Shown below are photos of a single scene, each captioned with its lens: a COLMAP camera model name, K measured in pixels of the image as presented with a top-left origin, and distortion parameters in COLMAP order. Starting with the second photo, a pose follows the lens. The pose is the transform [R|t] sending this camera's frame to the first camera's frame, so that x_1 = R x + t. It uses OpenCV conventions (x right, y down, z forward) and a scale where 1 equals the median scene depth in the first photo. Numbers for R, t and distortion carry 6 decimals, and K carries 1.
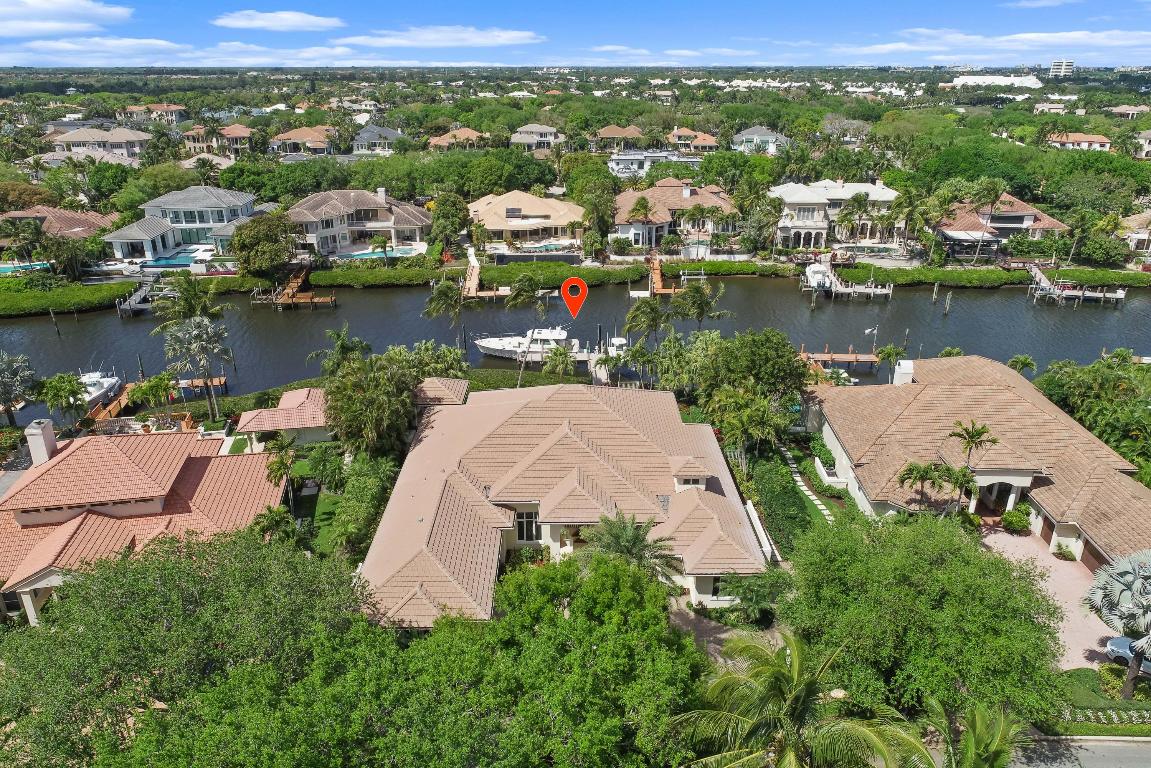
lens RADIAL K [[791.7, 0, 575.5], [0, 791.7, 384.0], [0, 0, 1]] dist [-0.001166, -0.001127]
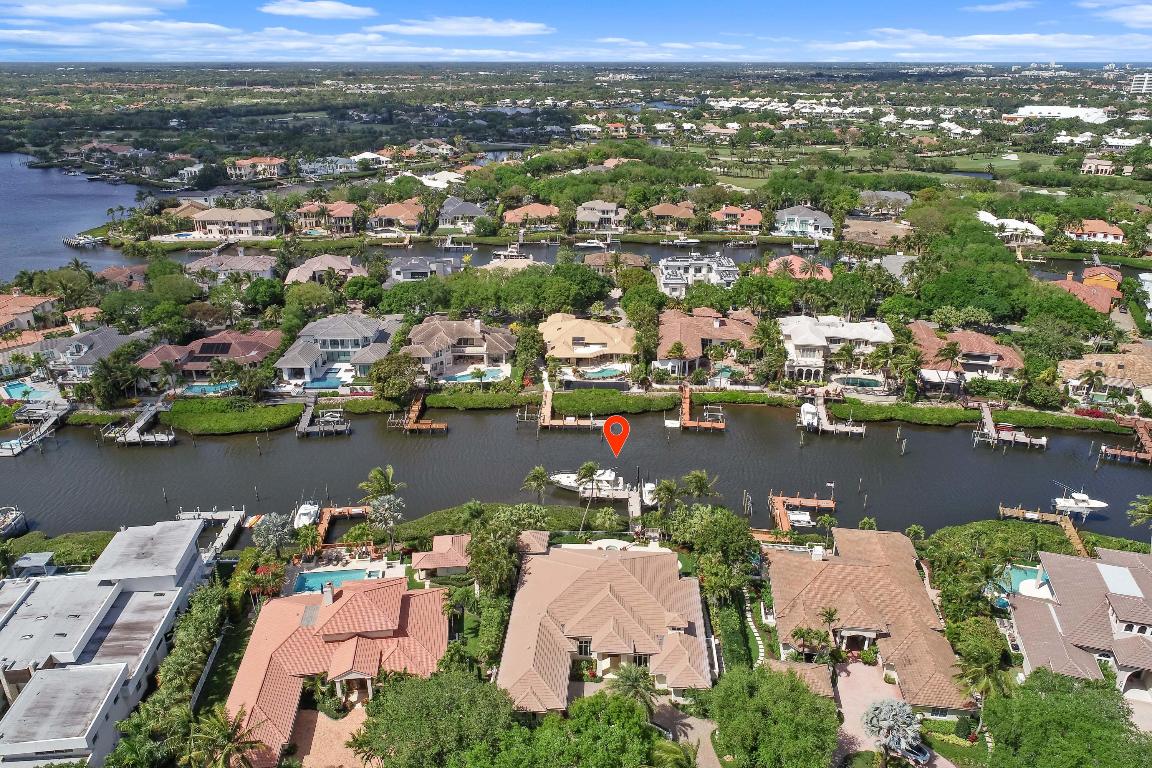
lens RADIAL K [[808.4, 0, 576.0], [0, 808.4, 384.0], [0, 0, 1]] dist [0.006109, -0.001296]
pose [[0.997127, 0.029659, -0.069699, 0.013402], [-0.028975, 0.999522, 0.010812, -0.197051], [0.069986, -0.008761, 0.997509, -0.373357]]
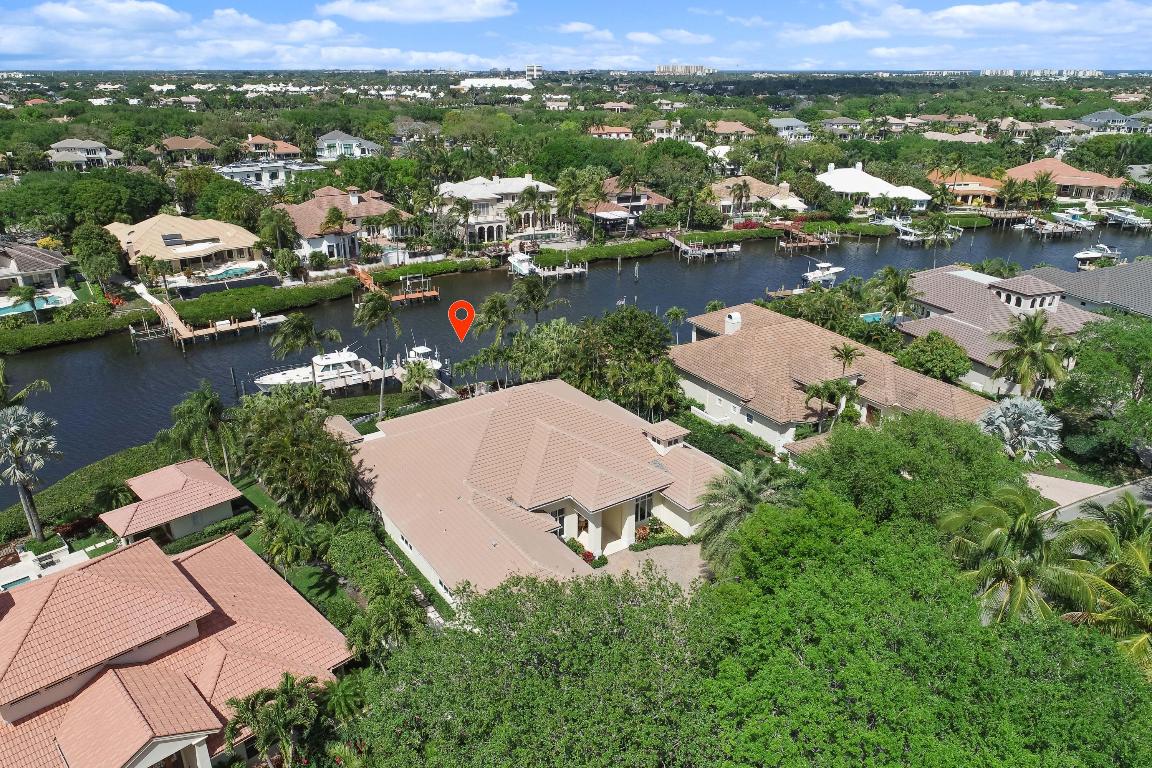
lens RADIAL K [[792.3, 0, 576.0], [0, 792.3, 384.0], [0, 0, 1]] dist [-0.001166, -0.001127]
pose [[0.832101, -0.204205, 0.515664, -0.234291], [0.206374, 0.976989, 0.053876, -0.020486], [-0.514799, 0.061589, 0.855096, 0.046404]]
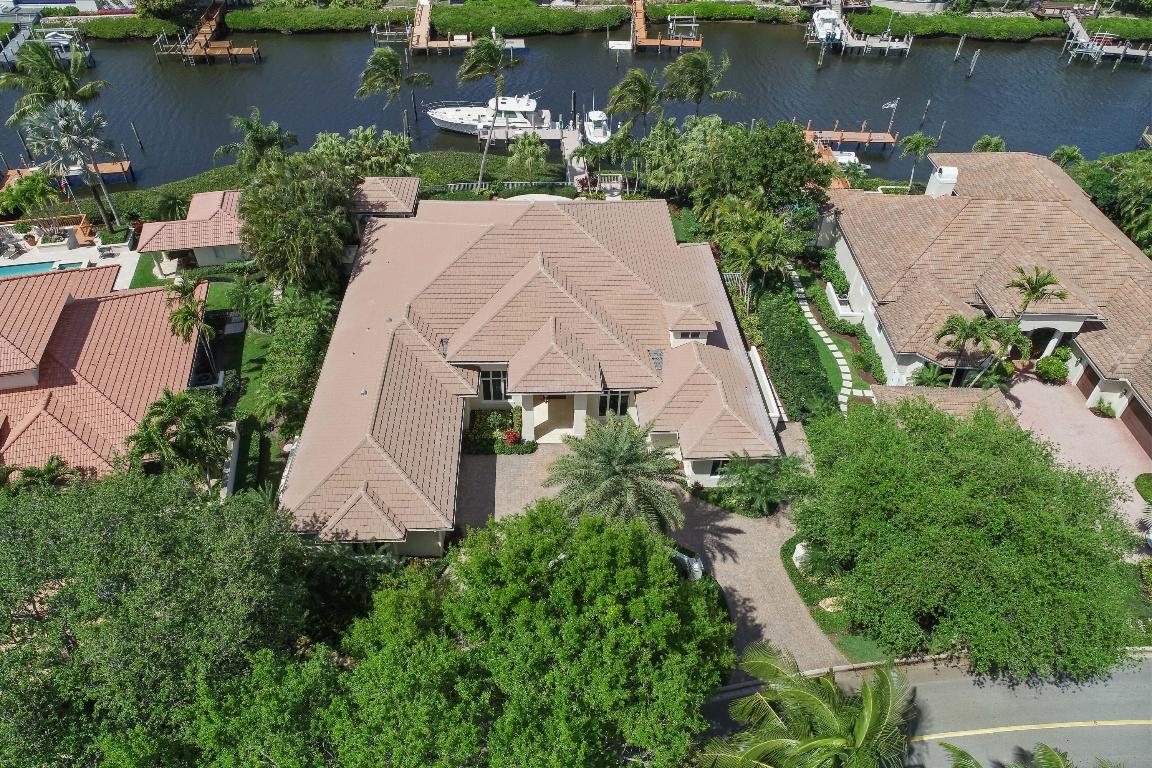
lens RADIAL K [[771.2, 0, 576.0], [0, 771.2, 384.0], [0, 0, 1]] dist [-0.001599, 0.001396]
pose [[0.999132, -0.007893, 0.040893, -0.003229], [-0.005883, 0.945286, 0.326189, -0.040633], [-0.041230, -0.326146, 0.944420, 0.097847]]
